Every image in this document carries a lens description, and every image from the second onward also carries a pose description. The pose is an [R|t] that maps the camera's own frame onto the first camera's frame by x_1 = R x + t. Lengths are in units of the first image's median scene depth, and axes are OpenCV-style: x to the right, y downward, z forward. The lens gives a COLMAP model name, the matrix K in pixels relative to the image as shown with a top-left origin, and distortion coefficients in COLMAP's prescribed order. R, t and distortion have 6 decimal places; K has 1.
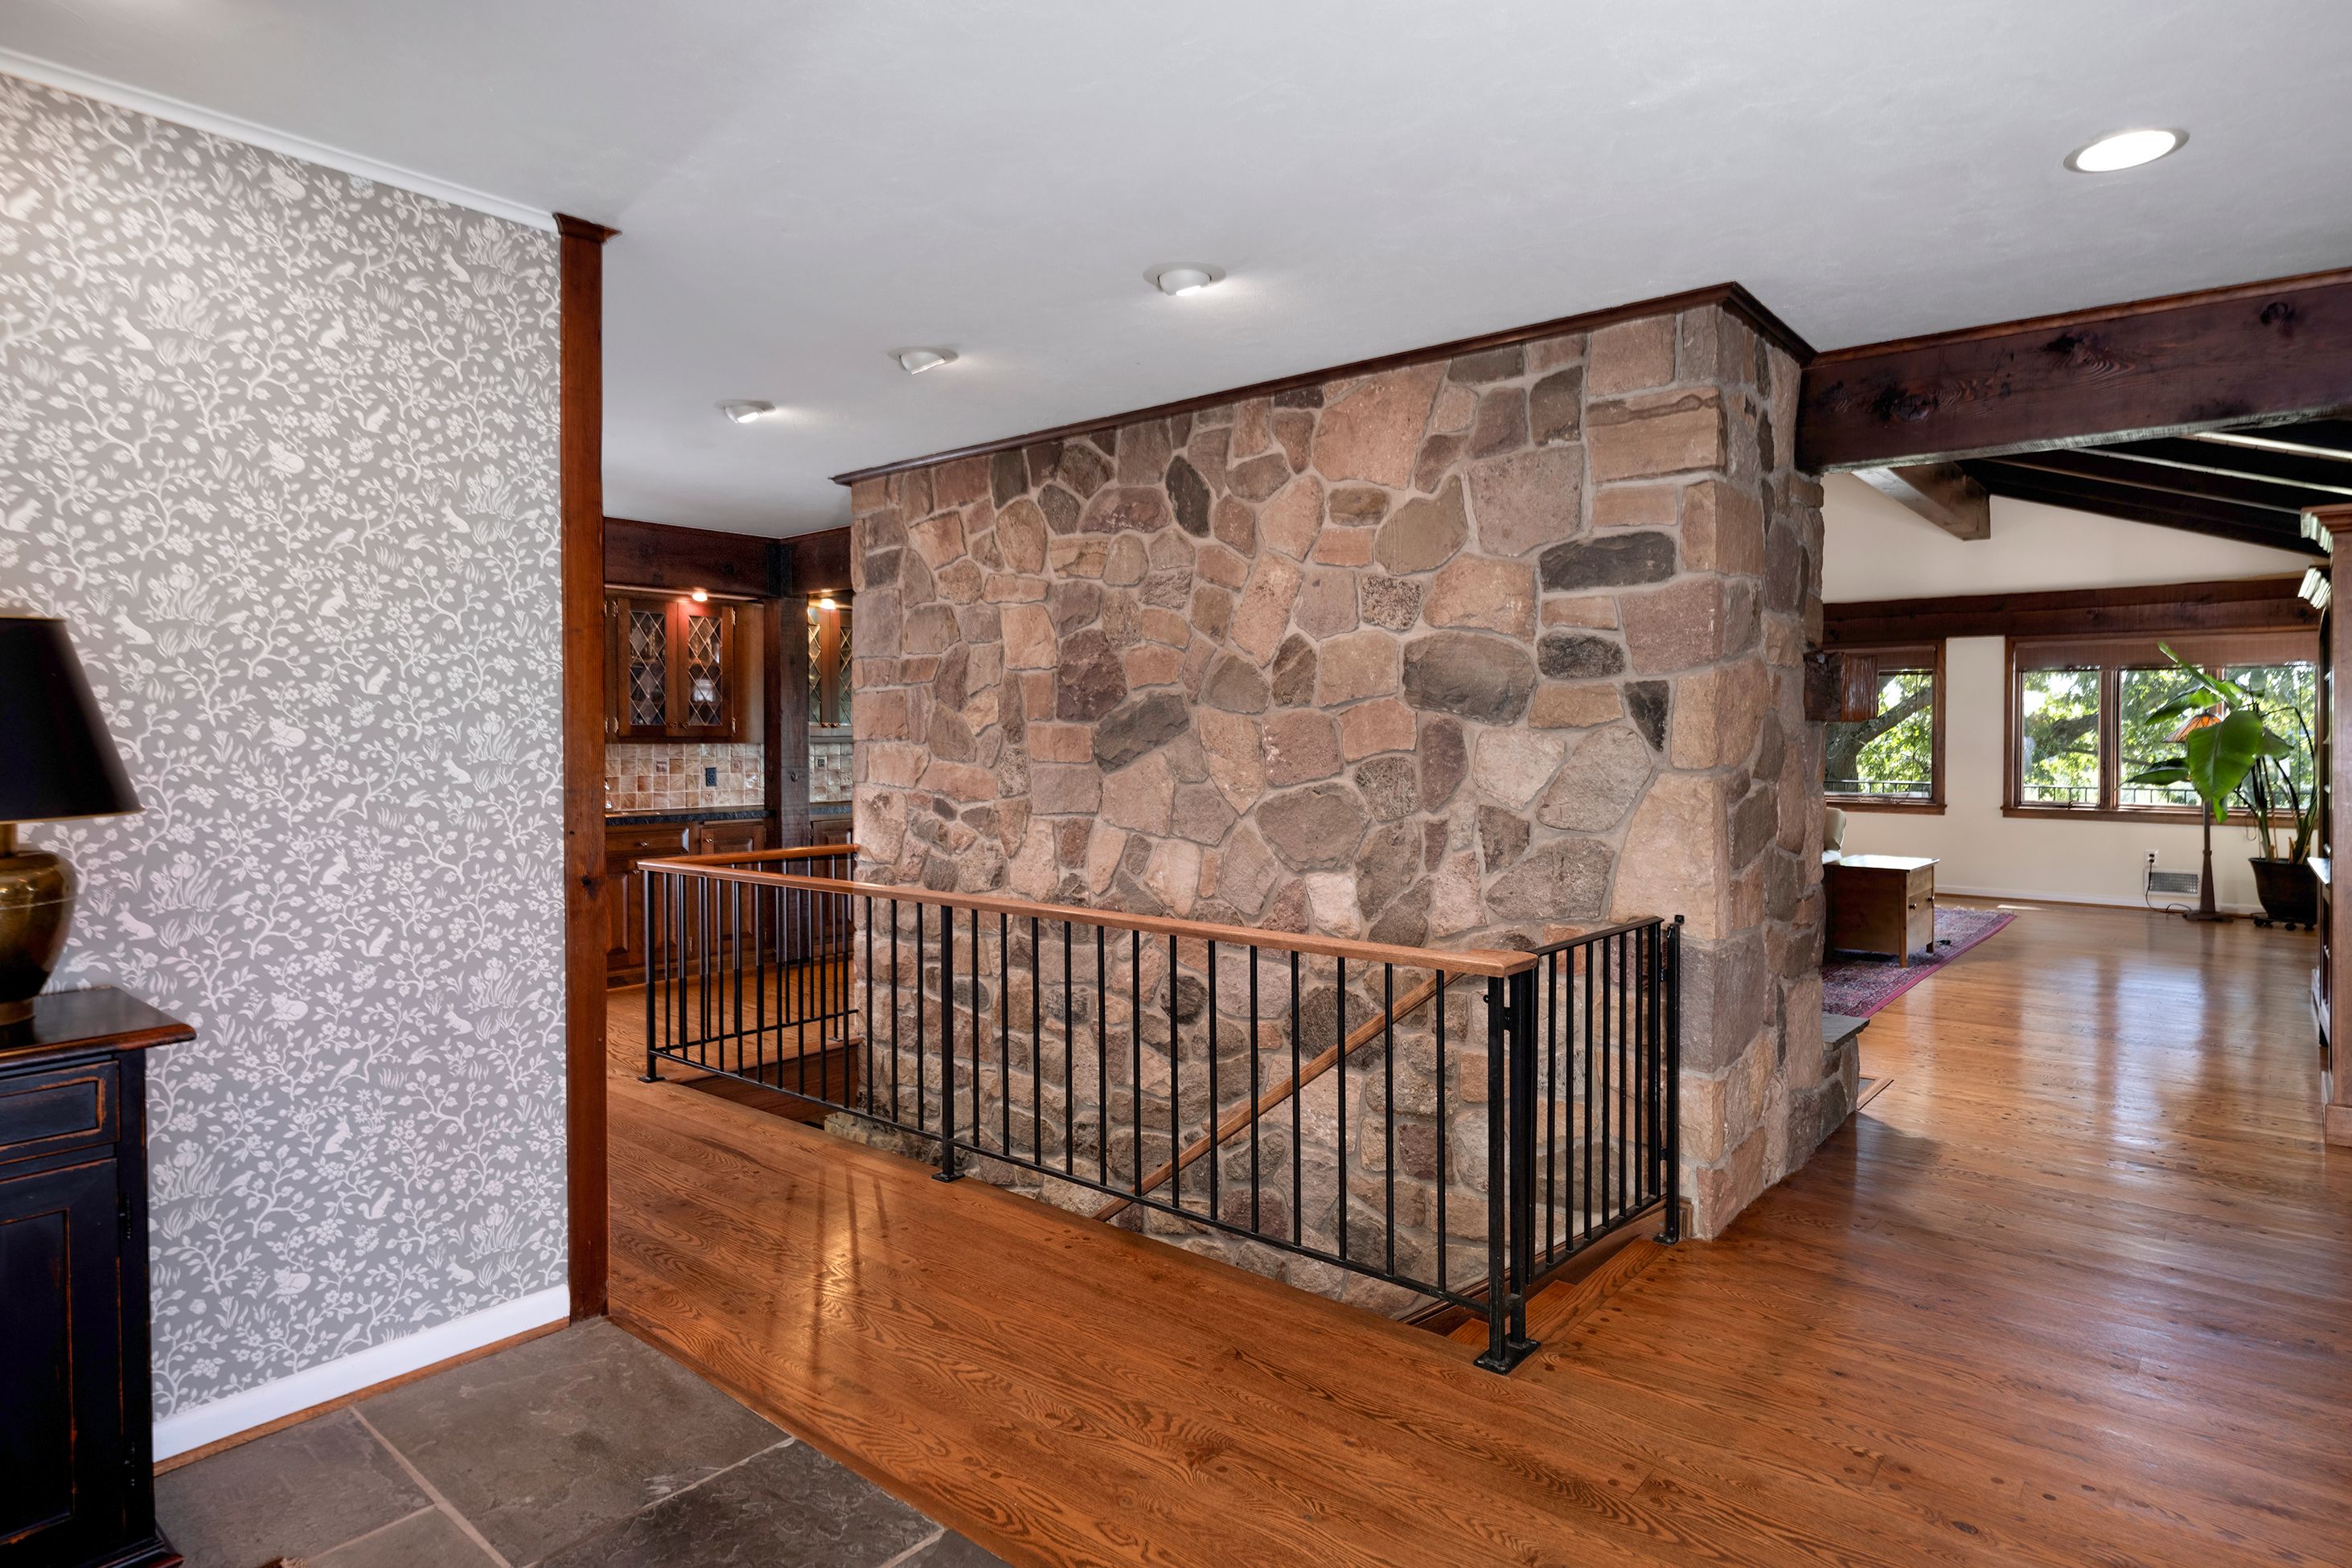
lens RADIAL K [[1325.5, 0, 1185.8], [0, 1325.5, 772.5], [0, 0, 1]] dist [0.010992, -0.003610]
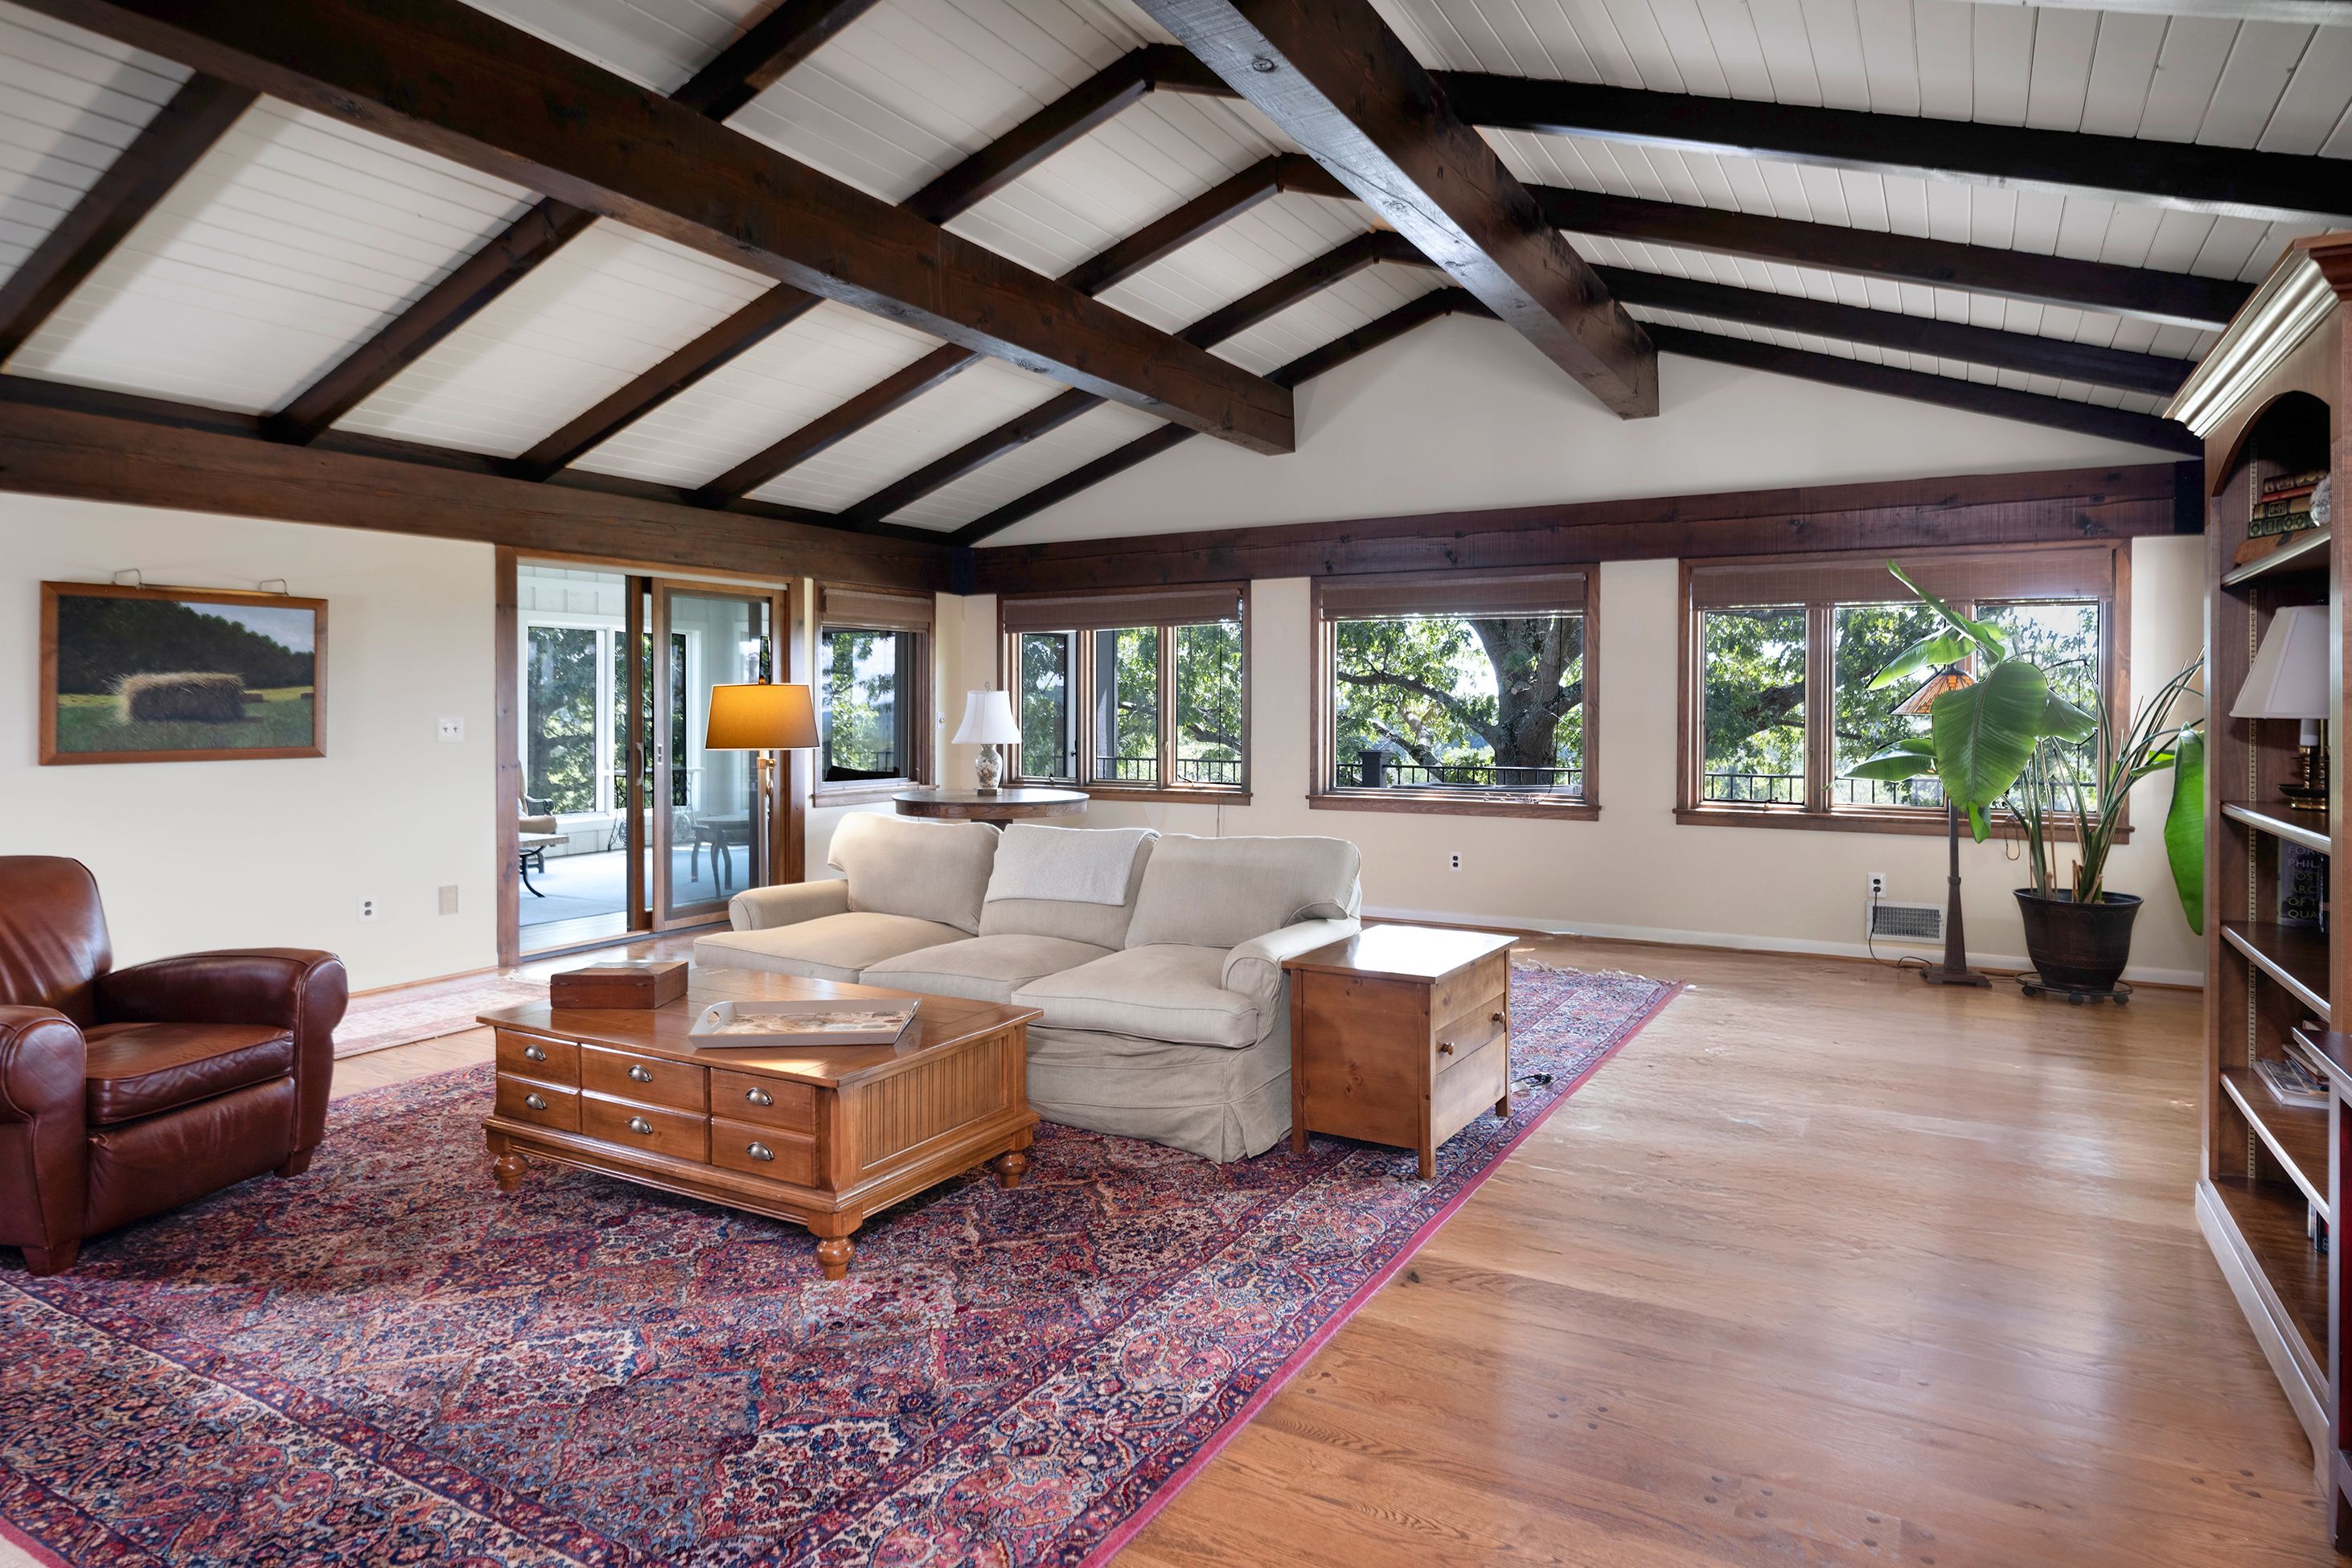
lens RADIAL K [[1325.5, 0, 1145.5], [0, 1325.5, 745.5], [0, 0, 1]] dist [0.010992, -0.003610]
pose [[0.990906, -0.003638, 0.134505, 0.272374], [0.003561, 0.999993, 0.000807, -0.008531], [-0.134507, -0.000321, 0.990913, 0.389601]]
